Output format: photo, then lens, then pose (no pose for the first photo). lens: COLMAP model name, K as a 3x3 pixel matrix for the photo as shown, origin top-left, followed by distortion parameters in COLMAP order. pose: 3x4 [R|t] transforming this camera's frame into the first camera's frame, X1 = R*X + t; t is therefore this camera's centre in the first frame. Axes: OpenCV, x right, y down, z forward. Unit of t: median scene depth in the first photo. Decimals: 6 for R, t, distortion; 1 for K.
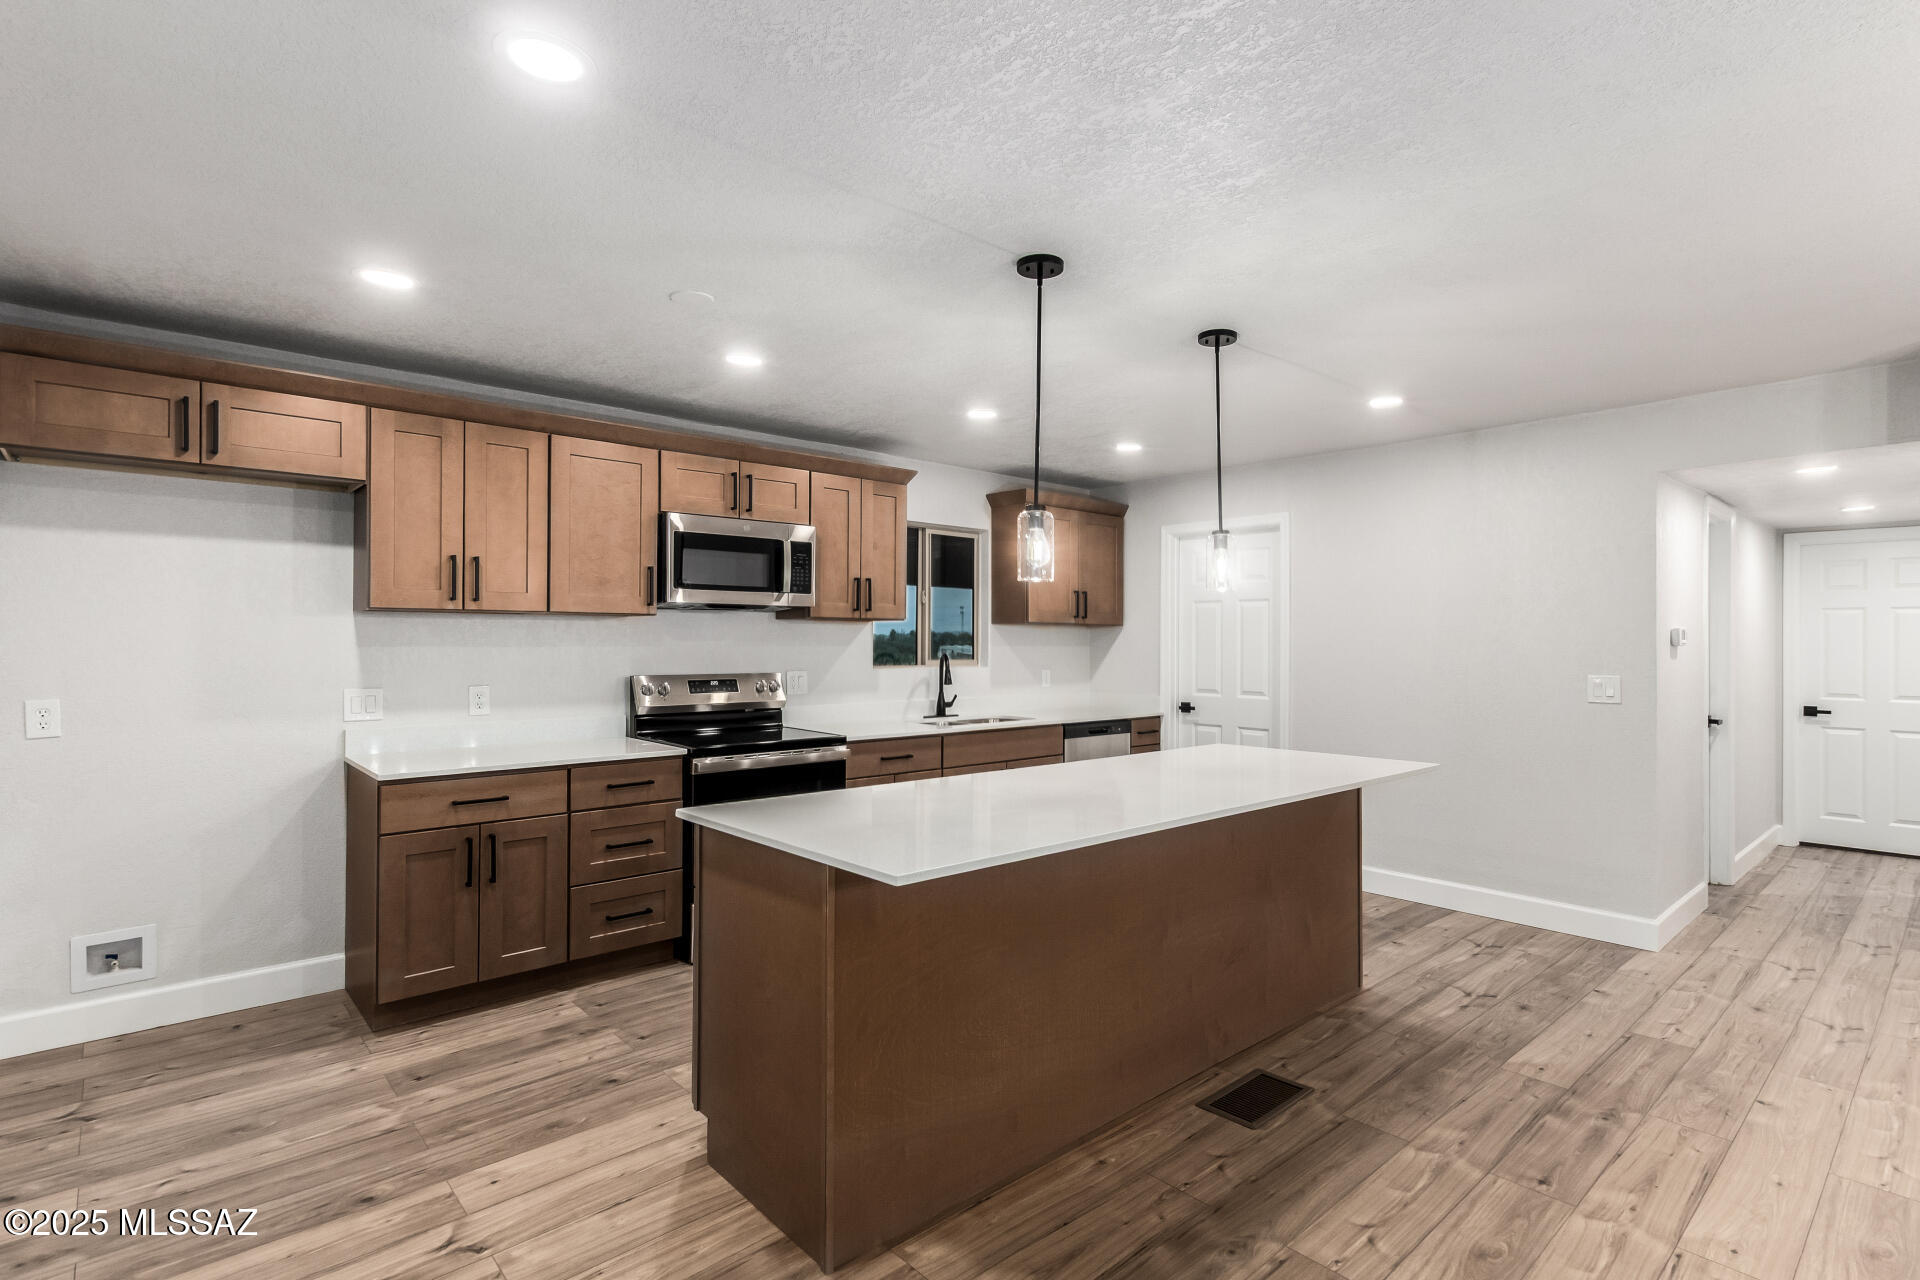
lens RADIAL K [[936.9, 0, 1000.3], [0, 936.9, 640.9], [0, 0, 1]] dist [0.009741, -0.002878]
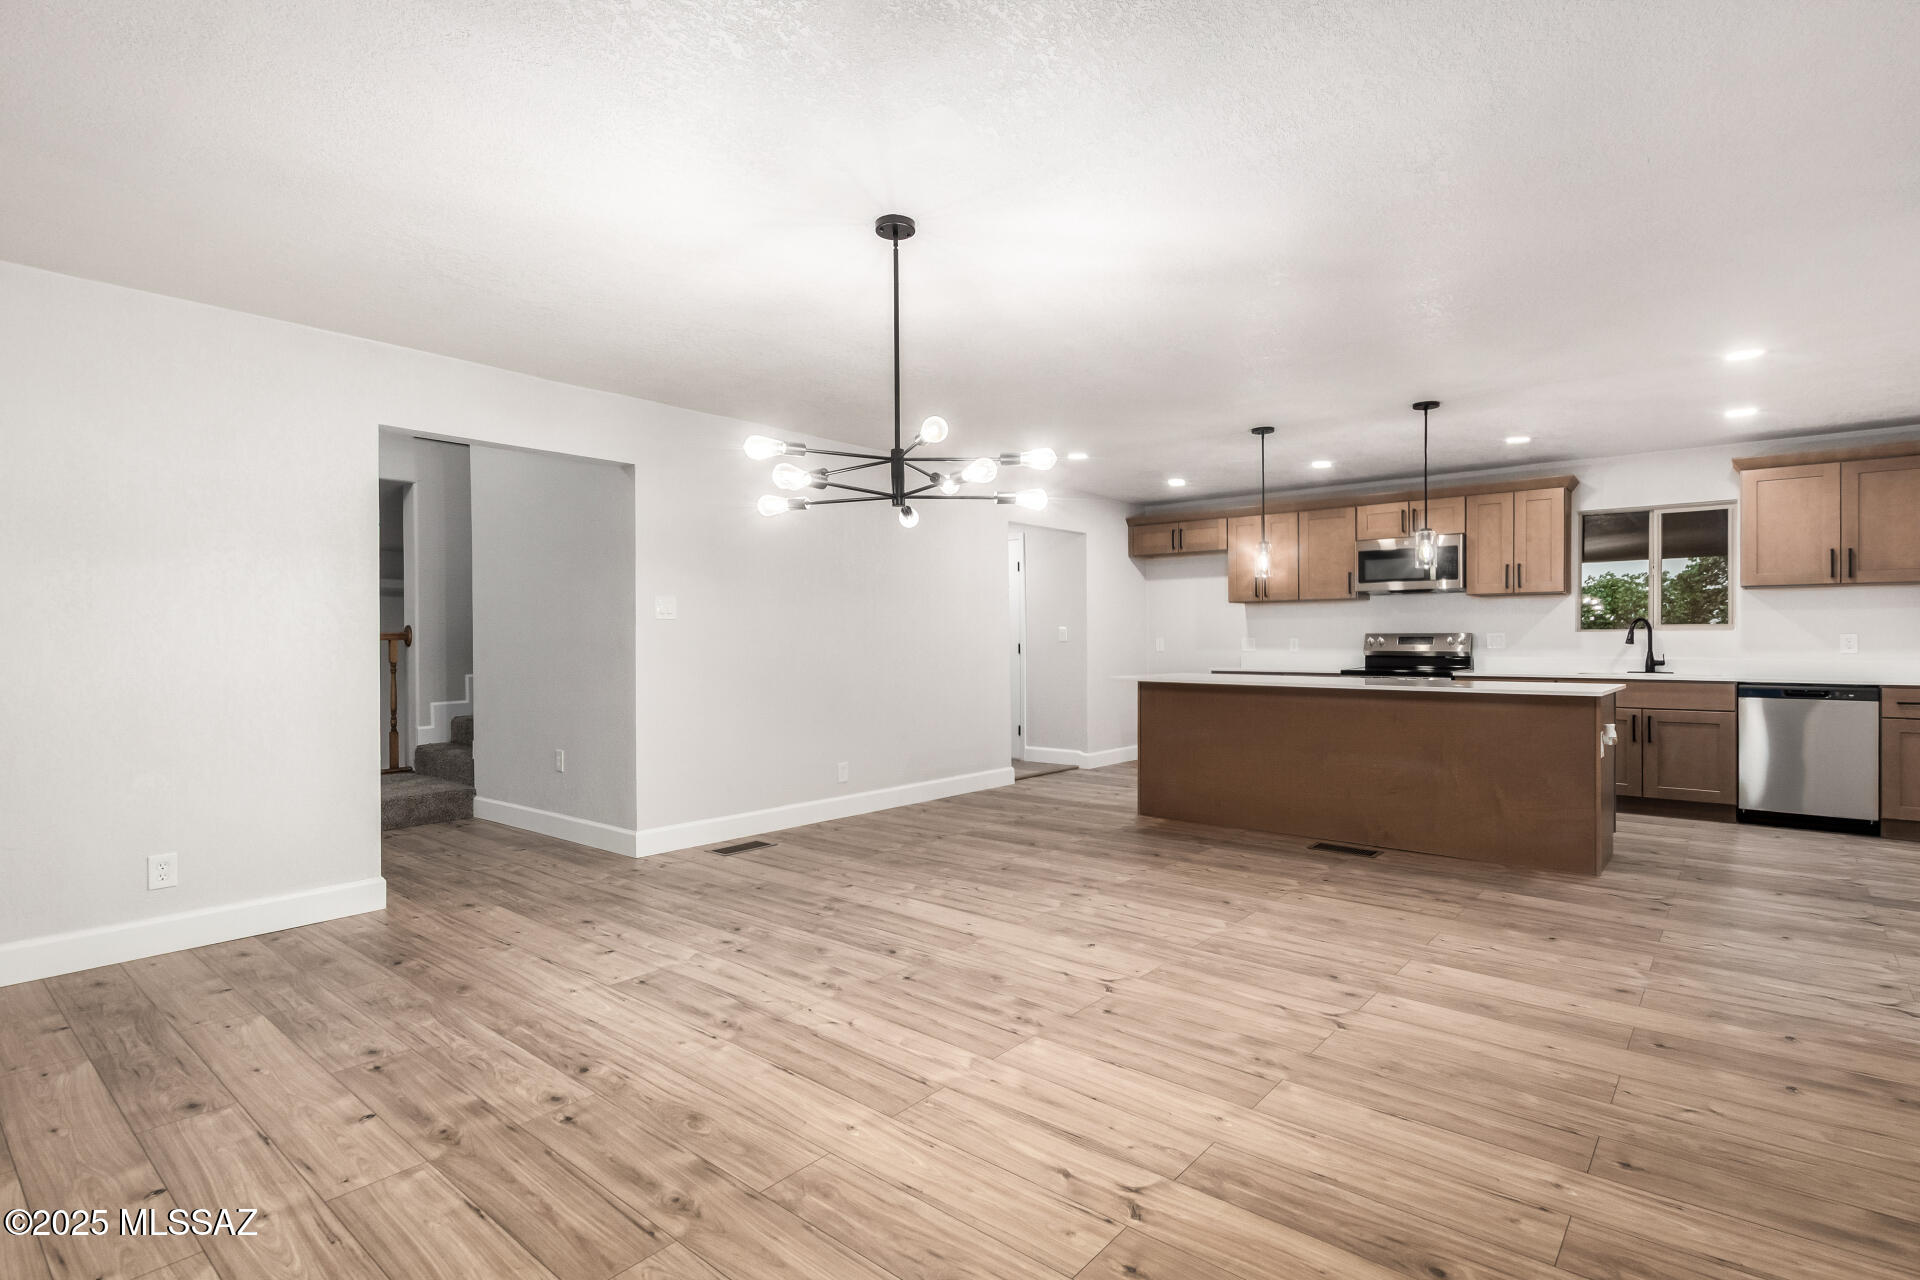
lens RADIAL K [[936.9, 0, 942.4], [0, 936.9, 641.3], [0, 0, 1]] dist [0.009741, -0.002878]
pose [[0.105596, -0.002717, -0.994405, 1.506646], [0.003264, 0.999992, -0.002386, 0.063022], [0.994404, -0.002993, 0.105604, 0.025174]]
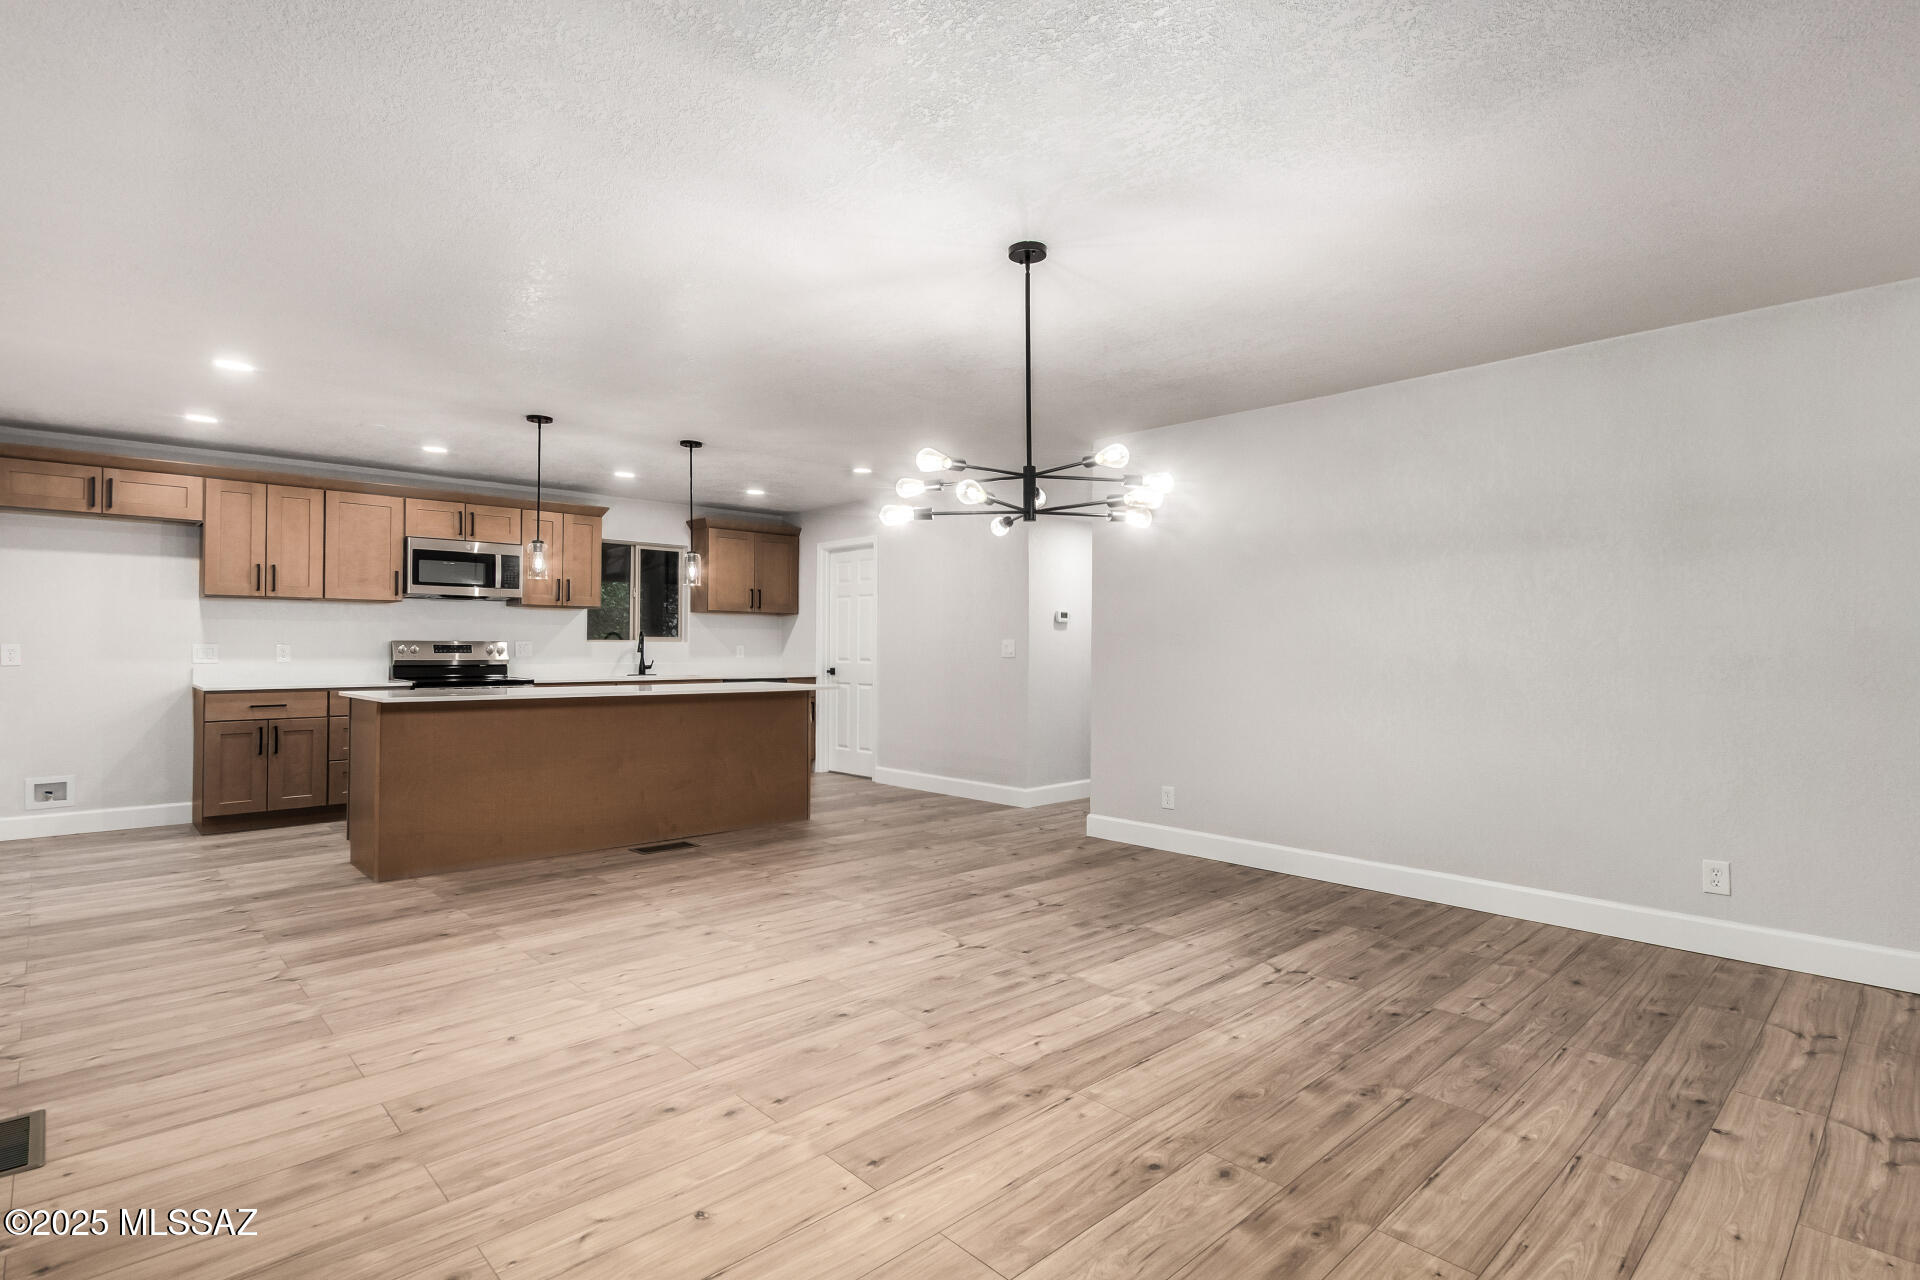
lens RADIAL K [[955.7, 0, 1008.9], [0, 955.7, 640.1], [0, 0, 1]] dist [0.011276, -0.003904]
pose [[0.999462, 0.000274, 0.032791, 0.688435], [-0.000021, 0.999970, -0.007729, 0.056925], [-0.032792, 0.007724, 0.999432, -0.746729]]
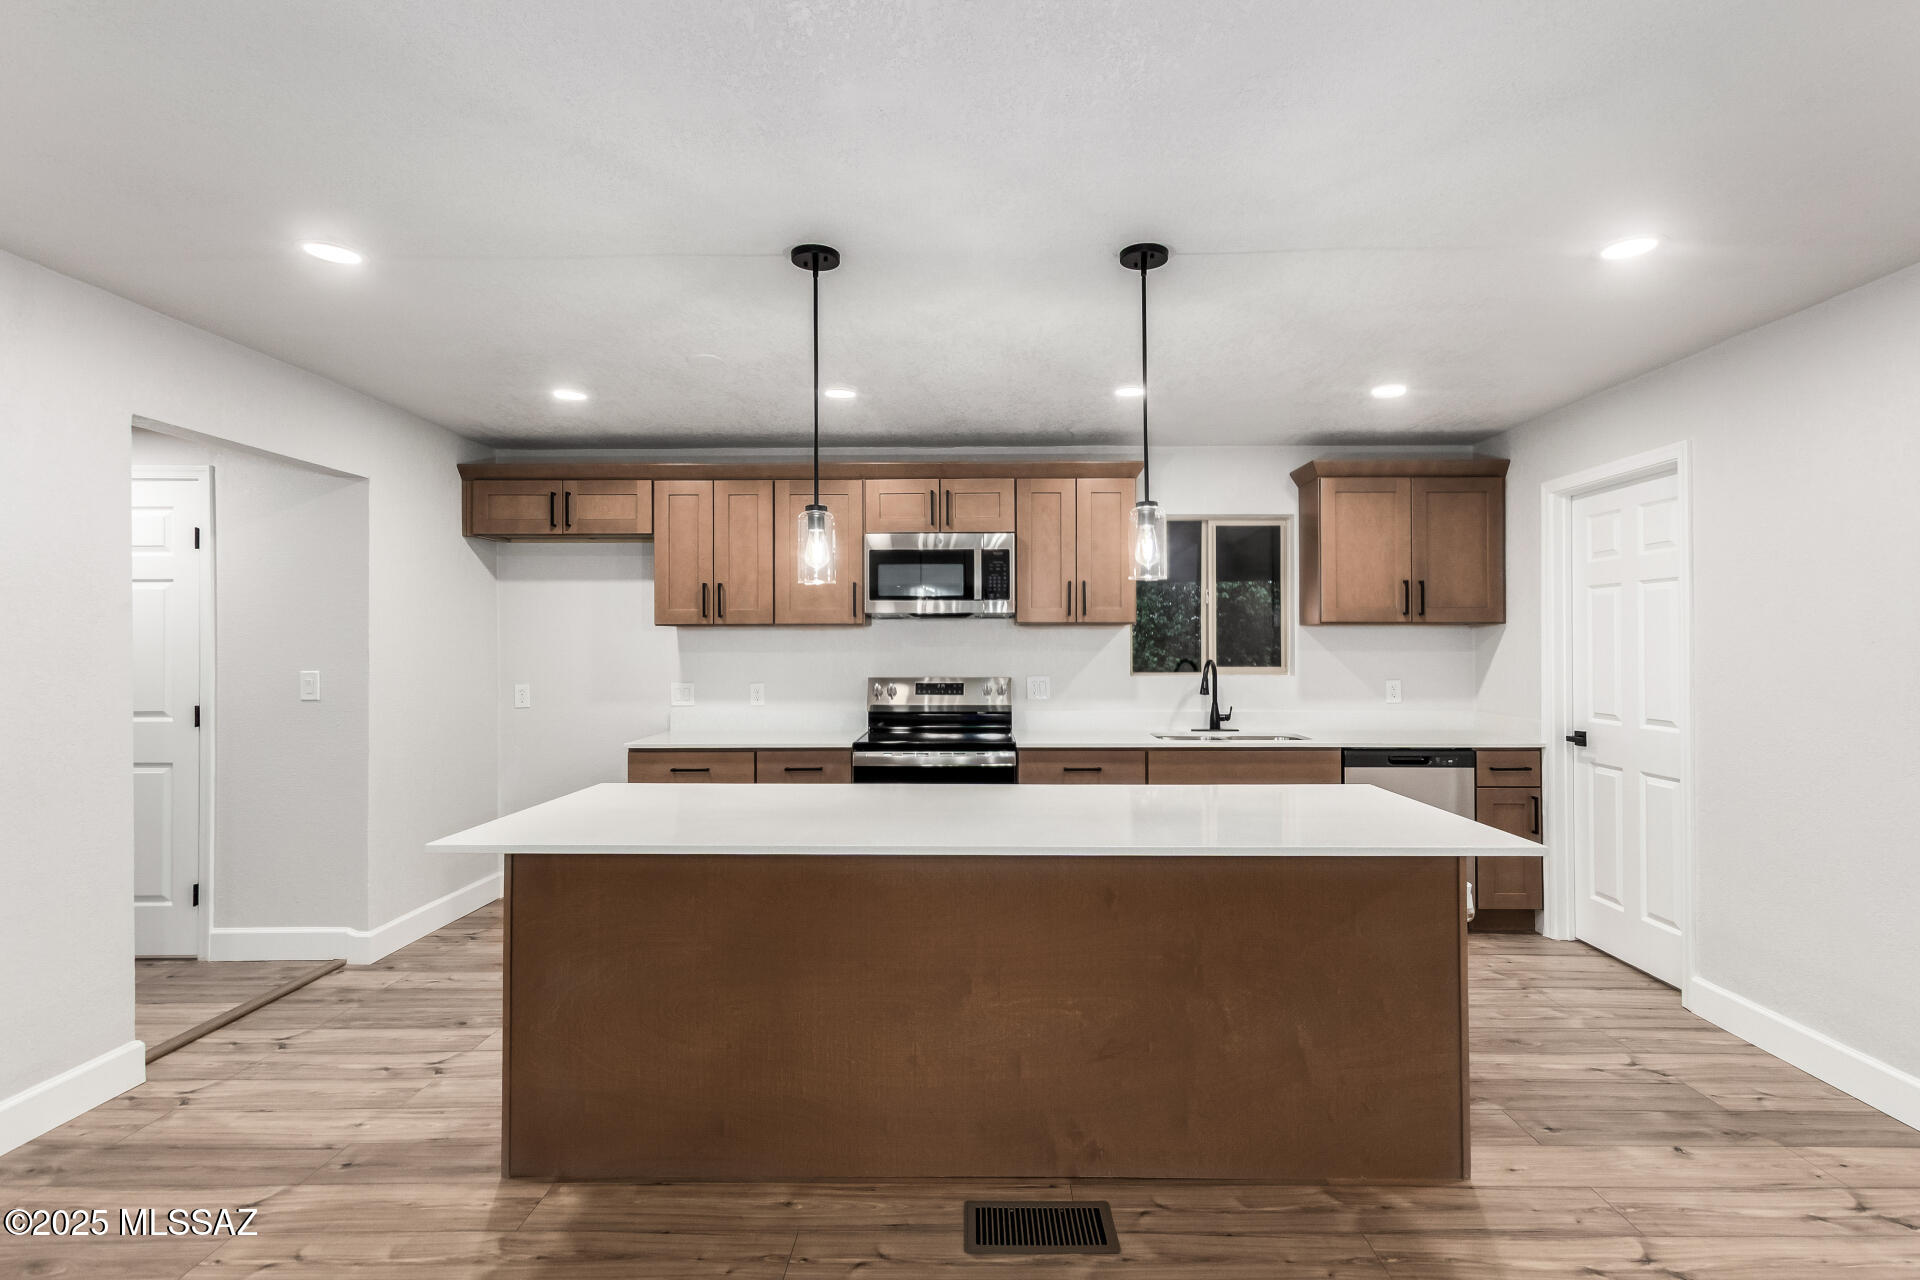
lens RADIAL K [[936.9, 0, 970.1], [0, 936.9, 640.9], [0, 0, 1]] dist [0.009741, -0.002878]
pose [[0.722974, -0.010019, -0.690803, 0.585164], [0.004782, 0.999943, -0.009497, 0.004227], [0.690859, 0.003562, 0.722981, 0.296318]]
